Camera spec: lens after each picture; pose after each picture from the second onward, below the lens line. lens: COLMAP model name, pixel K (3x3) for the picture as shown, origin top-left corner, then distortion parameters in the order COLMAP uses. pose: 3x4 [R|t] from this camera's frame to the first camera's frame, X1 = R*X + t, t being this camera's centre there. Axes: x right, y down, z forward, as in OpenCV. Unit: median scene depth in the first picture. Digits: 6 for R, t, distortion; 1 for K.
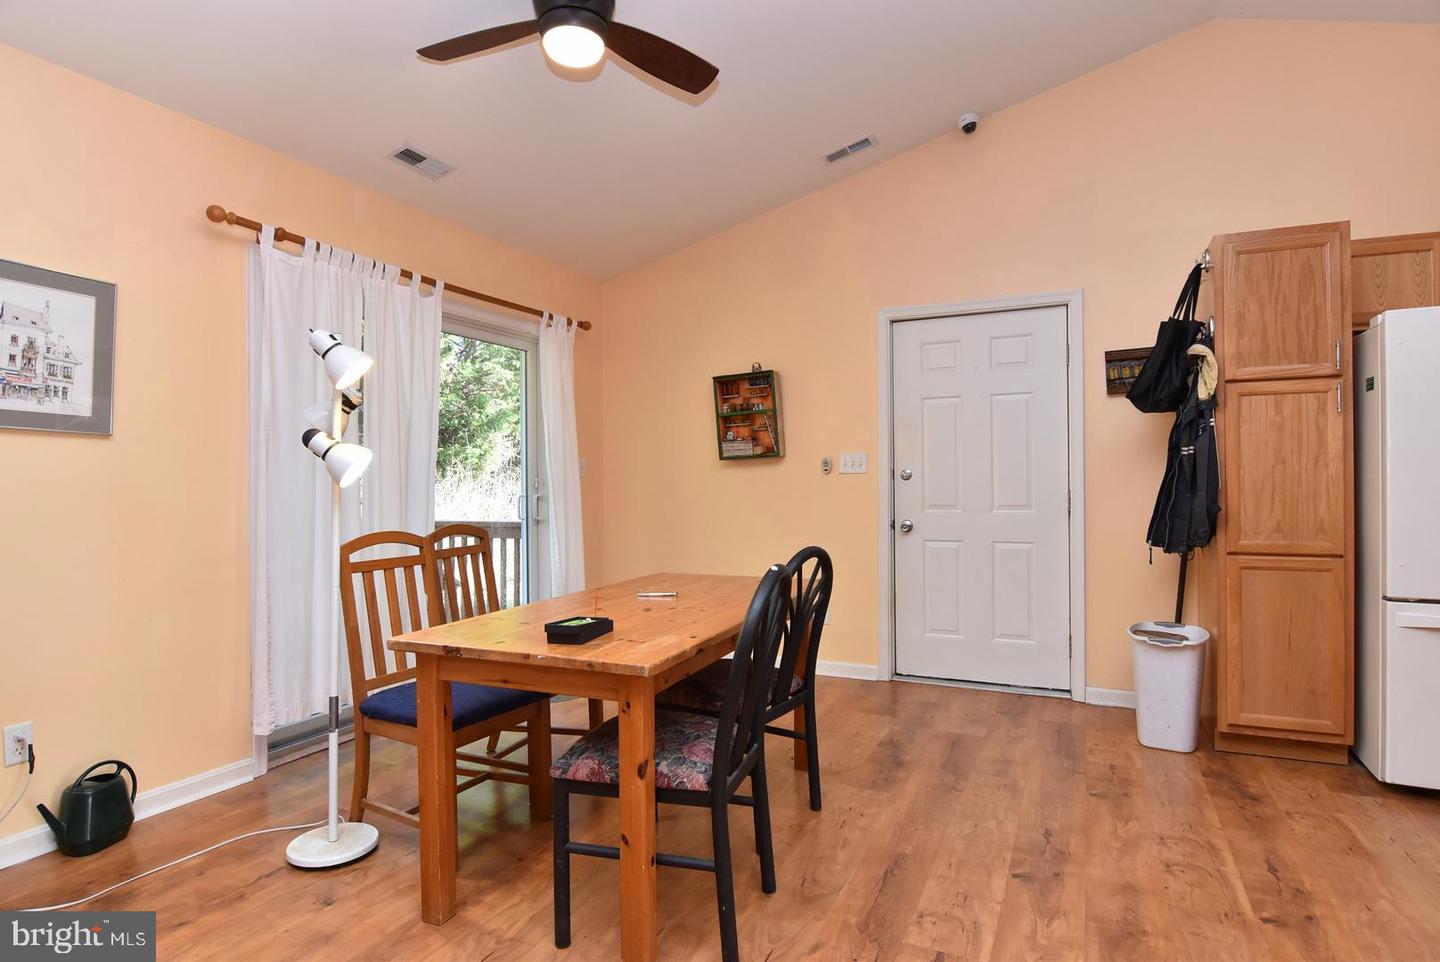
lens RADIAL K [[761.9, 0, 722.6], [0, 761.9, 480.5], [0, 0, 1]] dist [-0.006639, -0.008655]
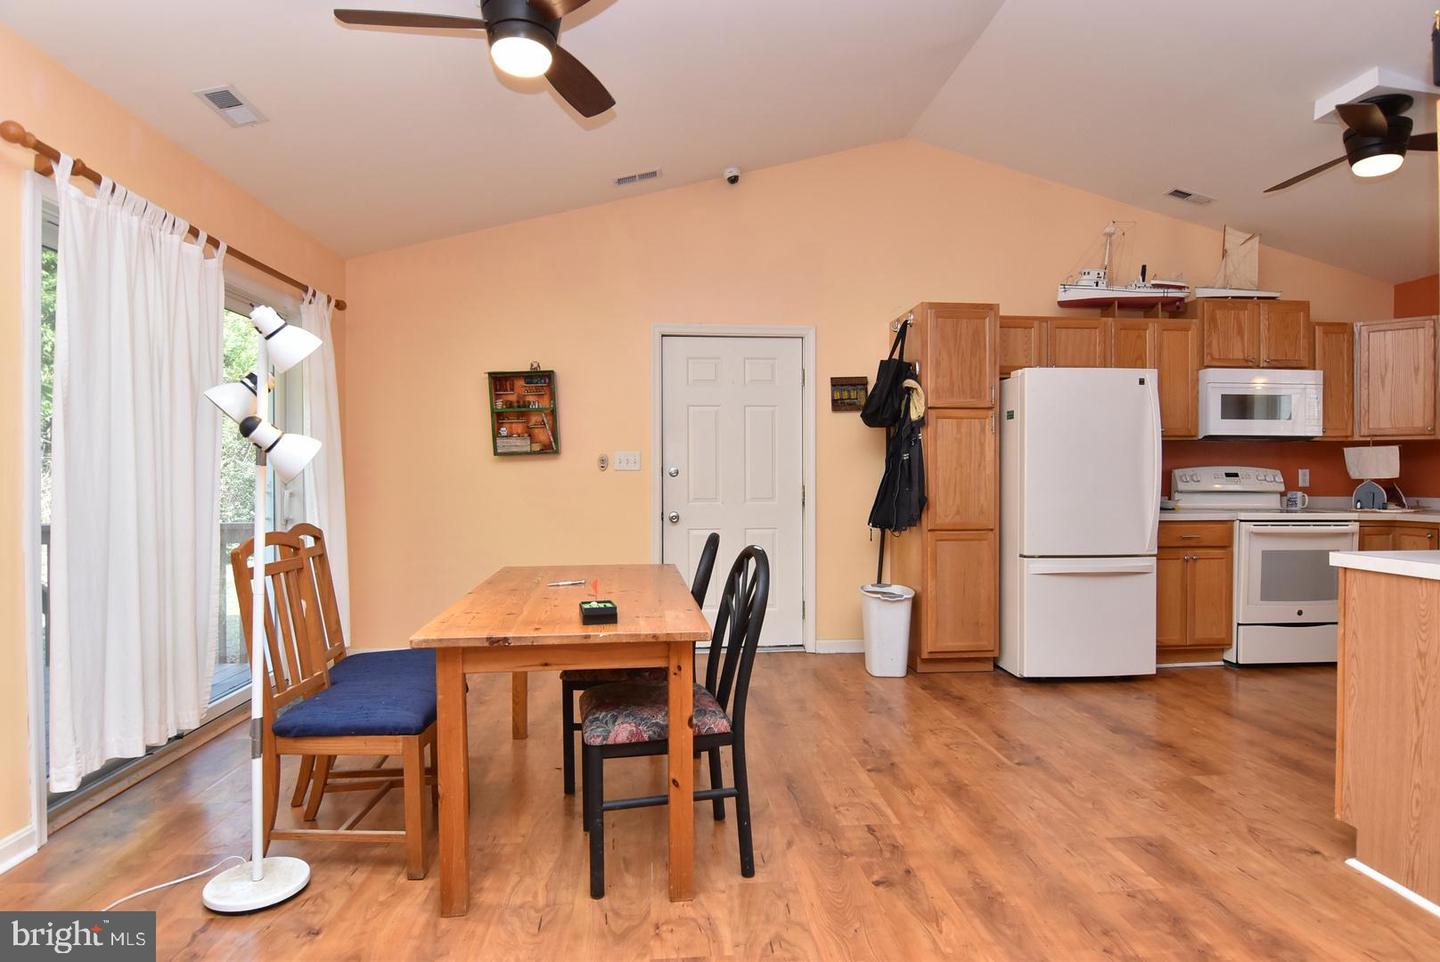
lens RADIAL K [[761.9, 0, 719.8], [0, 761.9, 479.3], [0, 0, 1]] dist [-0.006639, -0.008655]
pose [[0.868191, 0.003252, 0.496220, -0.376999], [-0.005959, 0.999975, 0.003873, -0.001666], [-0.496195, -0.006320, 0.868188, -0.030692]]
